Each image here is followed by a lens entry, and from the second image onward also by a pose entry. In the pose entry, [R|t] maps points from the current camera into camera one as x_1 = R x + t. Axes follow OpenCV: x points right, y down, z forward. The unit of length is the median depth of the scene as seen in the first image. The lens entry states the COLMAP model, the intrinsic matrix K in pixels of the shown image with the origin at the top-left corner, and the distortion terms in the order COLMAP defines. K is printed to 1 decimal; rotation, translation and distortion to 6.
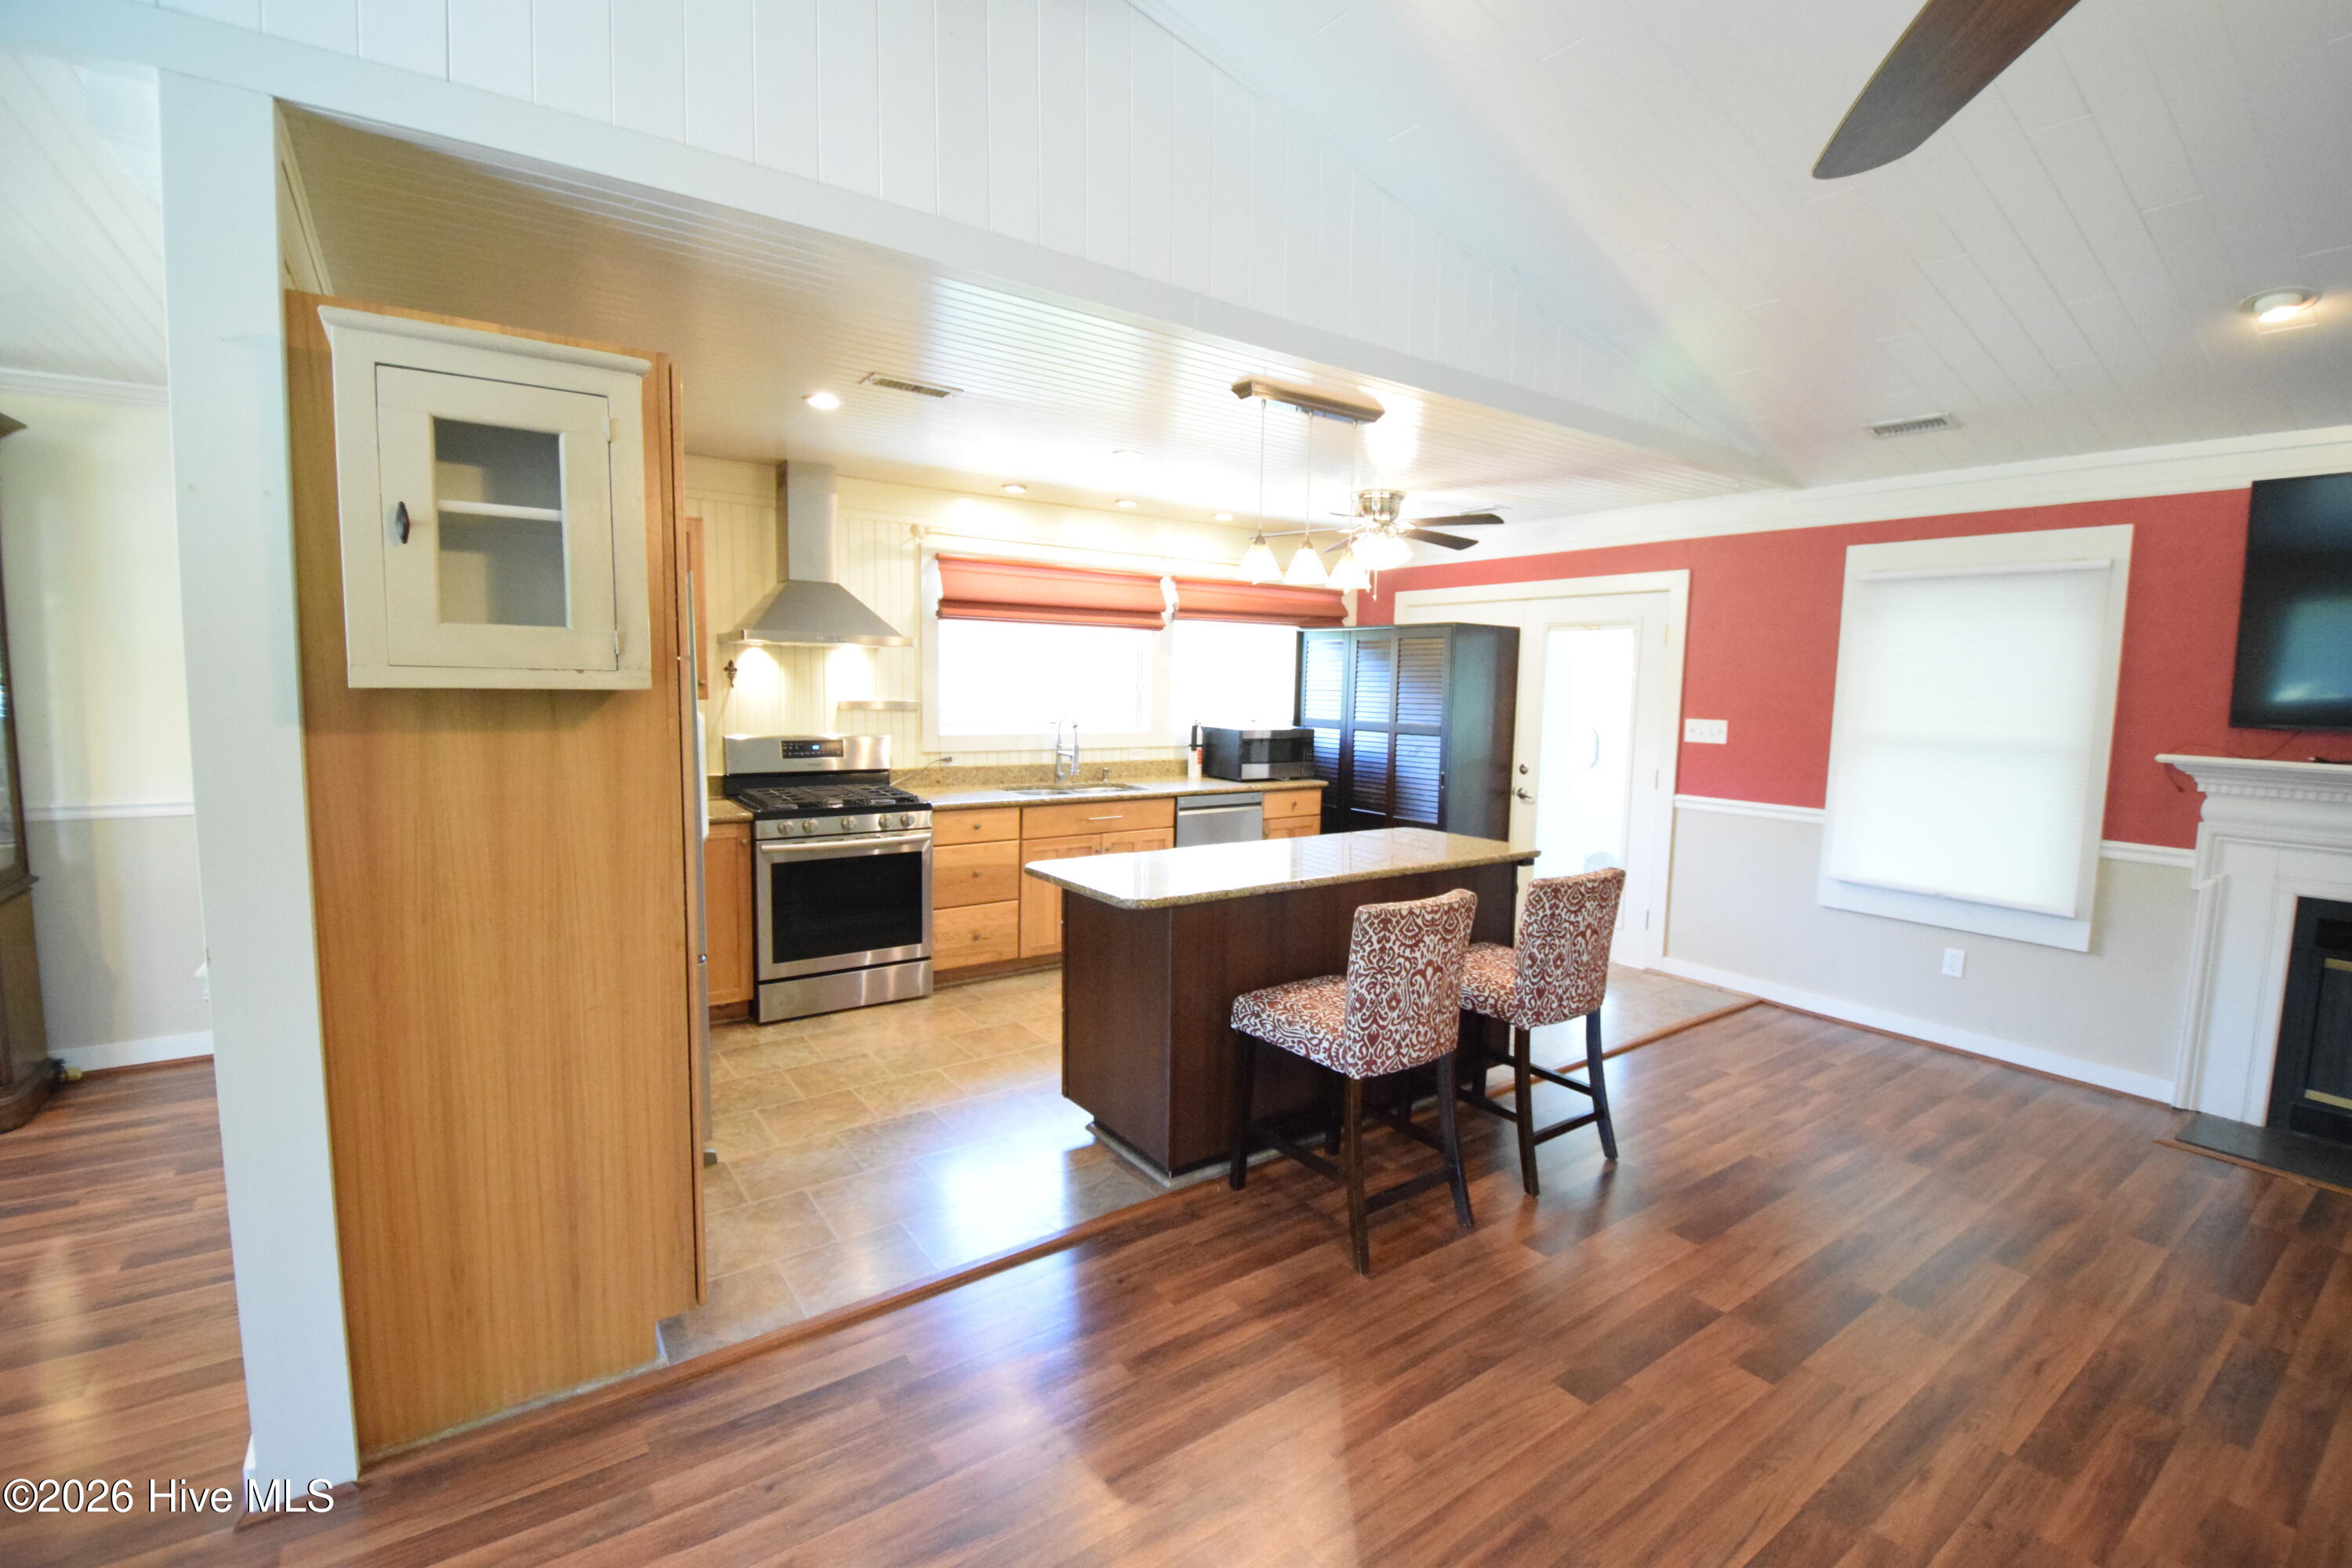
lens RADIAL K [[1023.8, 0, 1199.4], [0, 1023.8, 782.3], [0, 0, 1]] dist [0.021319, -0.026296]
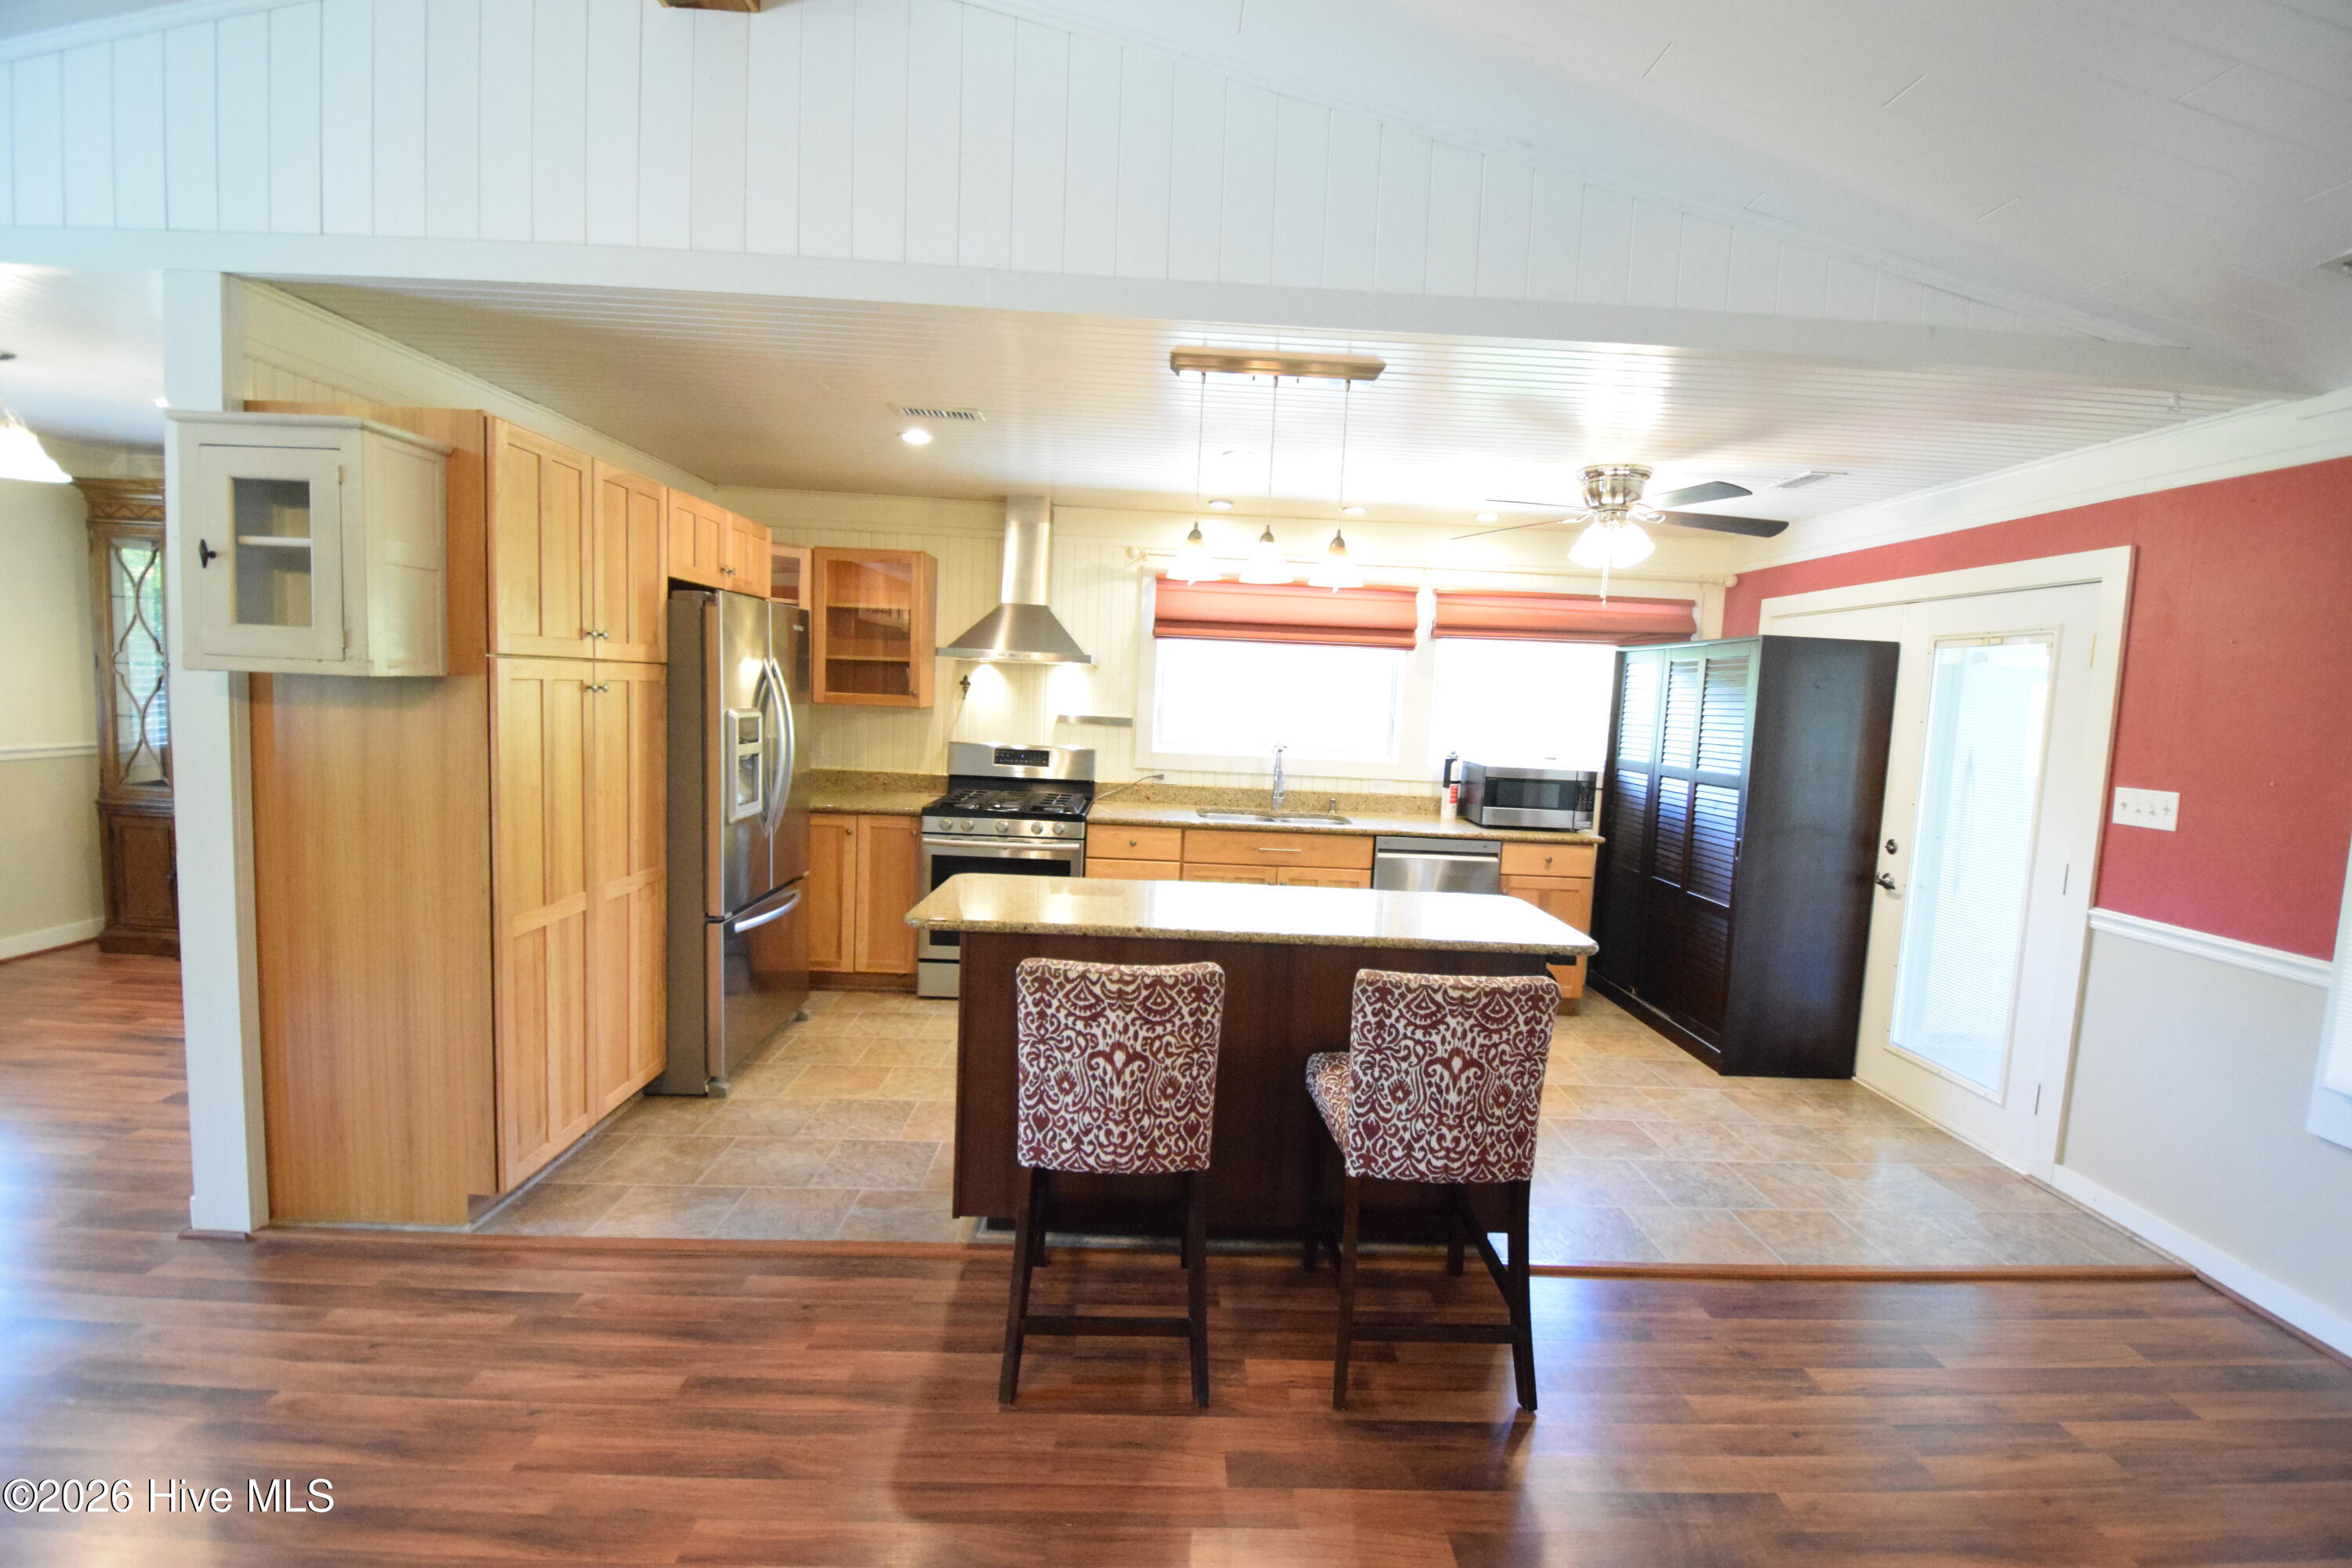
lens RADIAL K [[1023.8, 0, 1199.4], [0, 1023.8, 782.3], [0, 0, 1]] dist [0.021319, -0.026296]
pose [[0.828919, 0.066433, -0.555409, 0.379419], [-0.084329, 0.996416, -0.006674, -0.014471], [0.552975, 0.052370, 0.831550, 0.196864]]
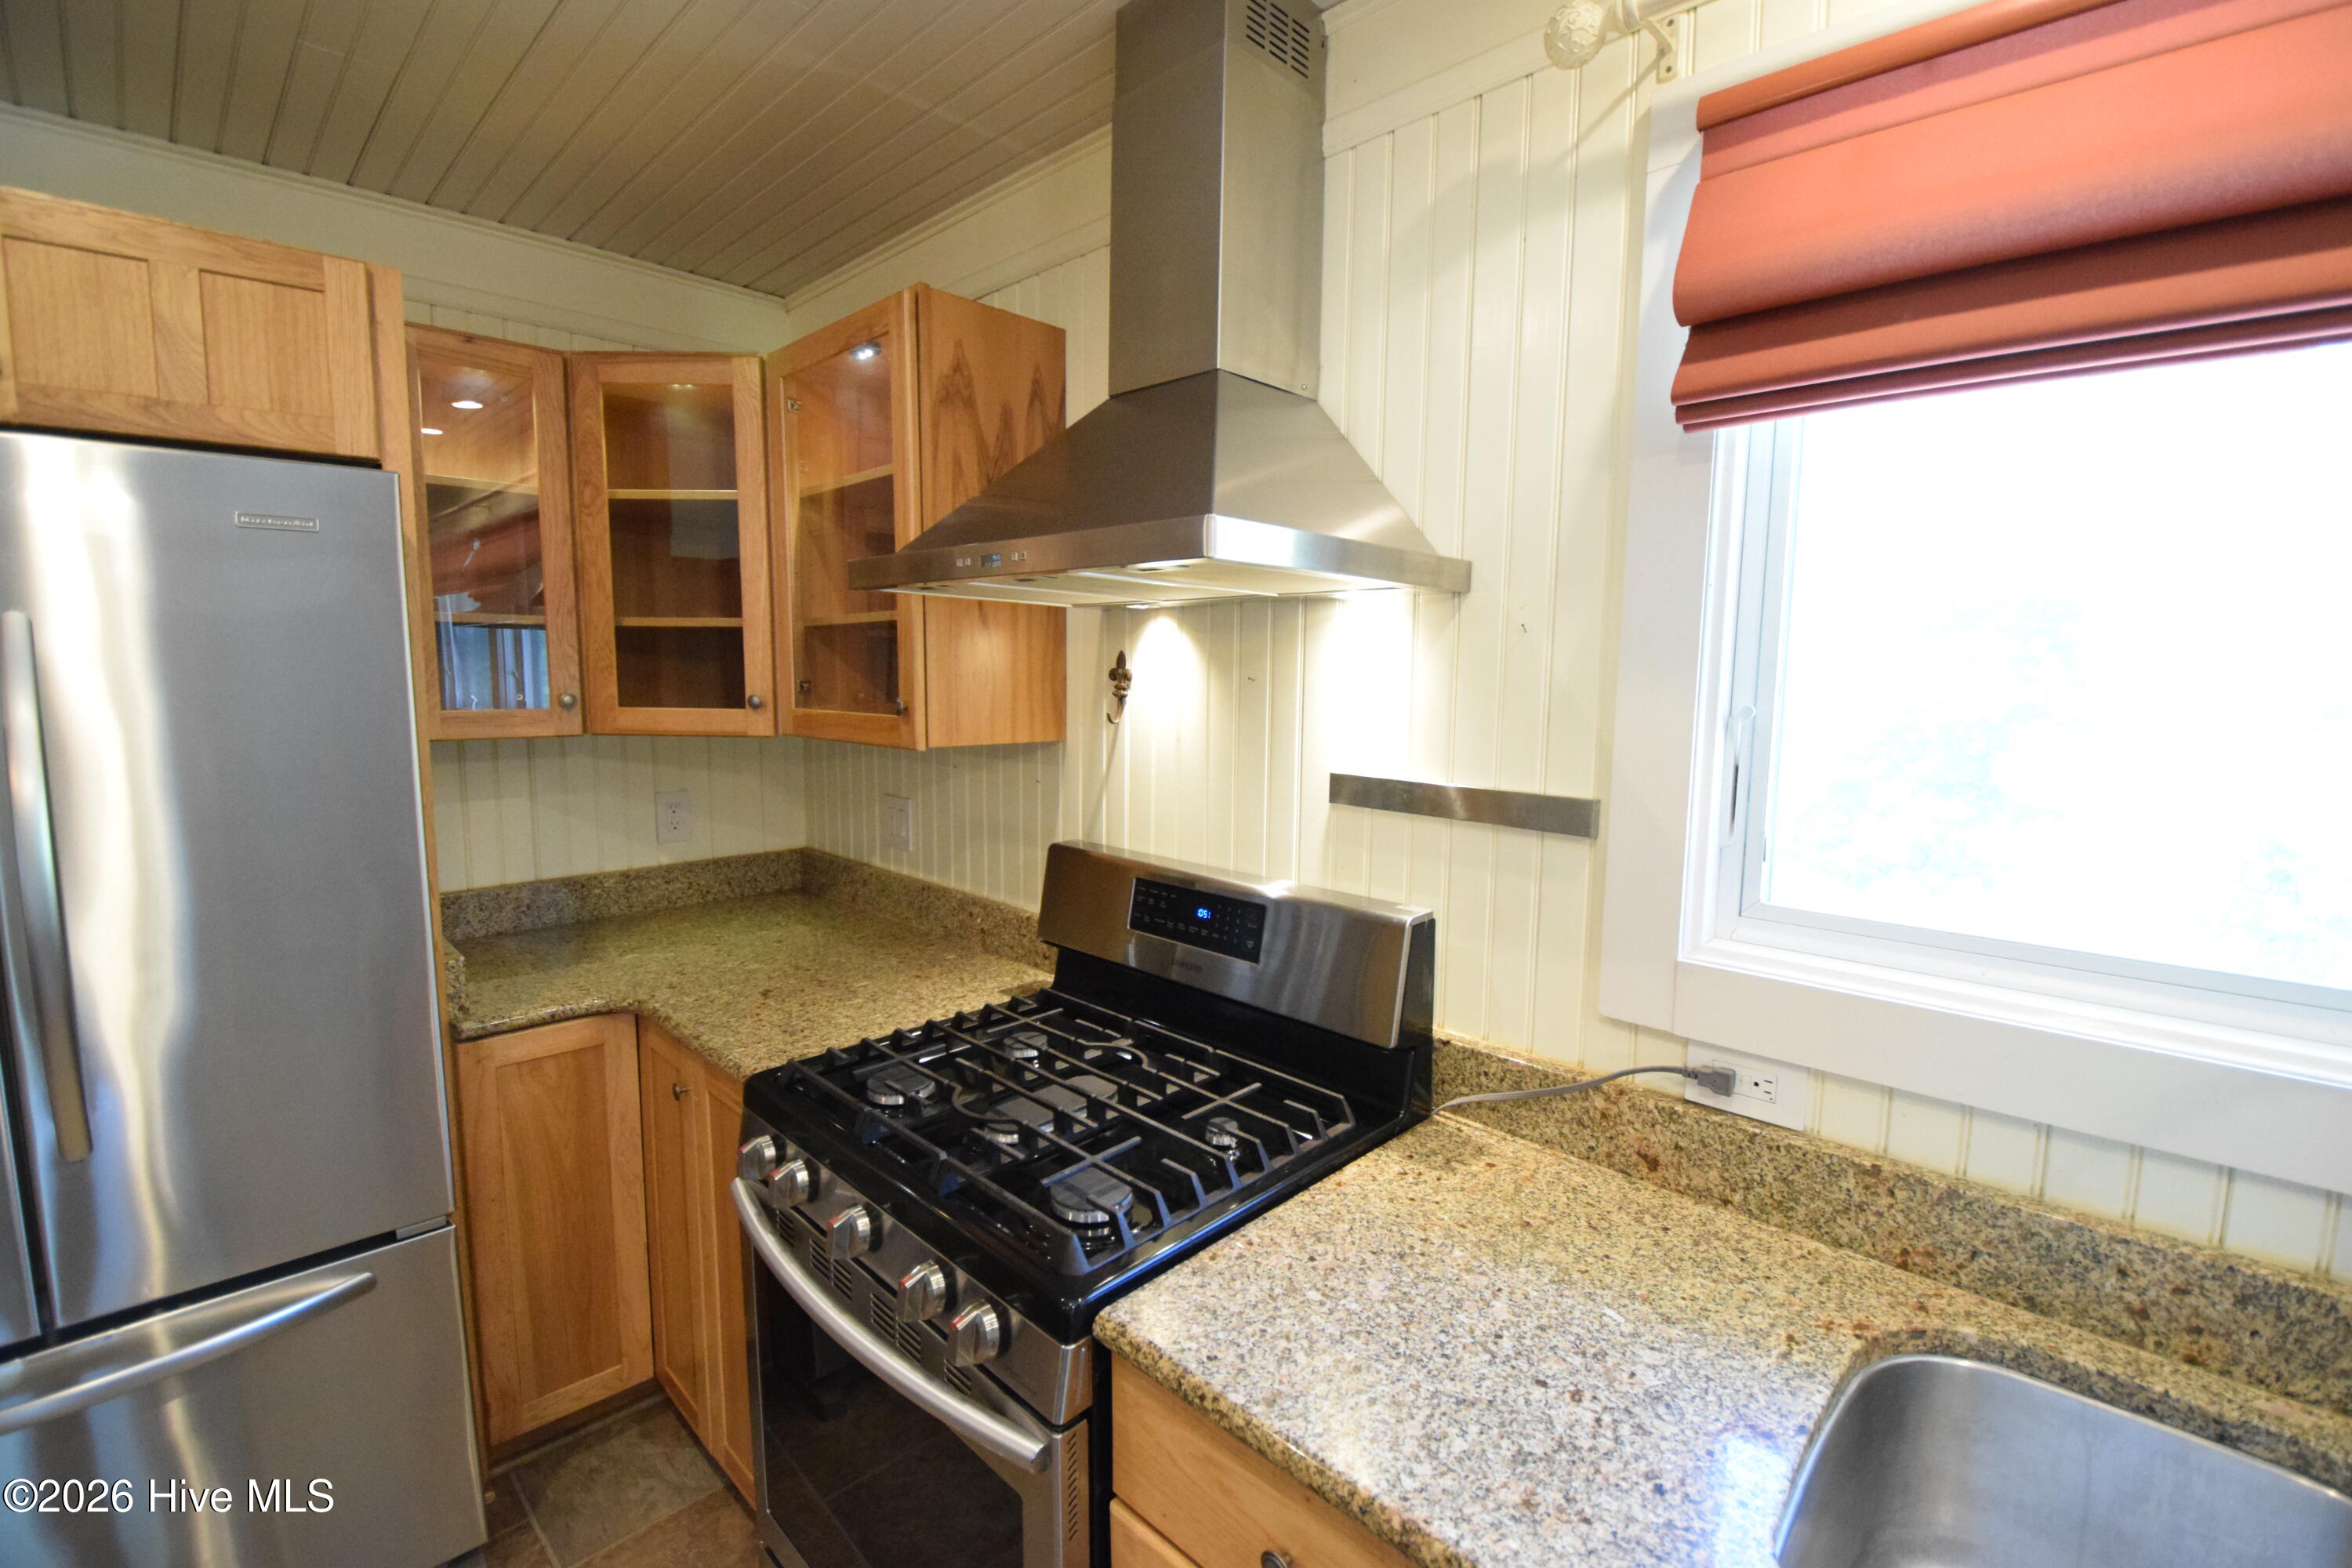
lens RADIAL K [[1023.8, 0, 1199.4], [0, 1023.8, 782.3], [0, 0, 1]] dist [0.021319, -0.026296]
pose [[0.171472, 0.089534, -0.981112, -0.060482], [-0.105687, 0.991787, 0.072037, -0.096631], [0.979504, 0.091338, 0.179526, 0.922632]]
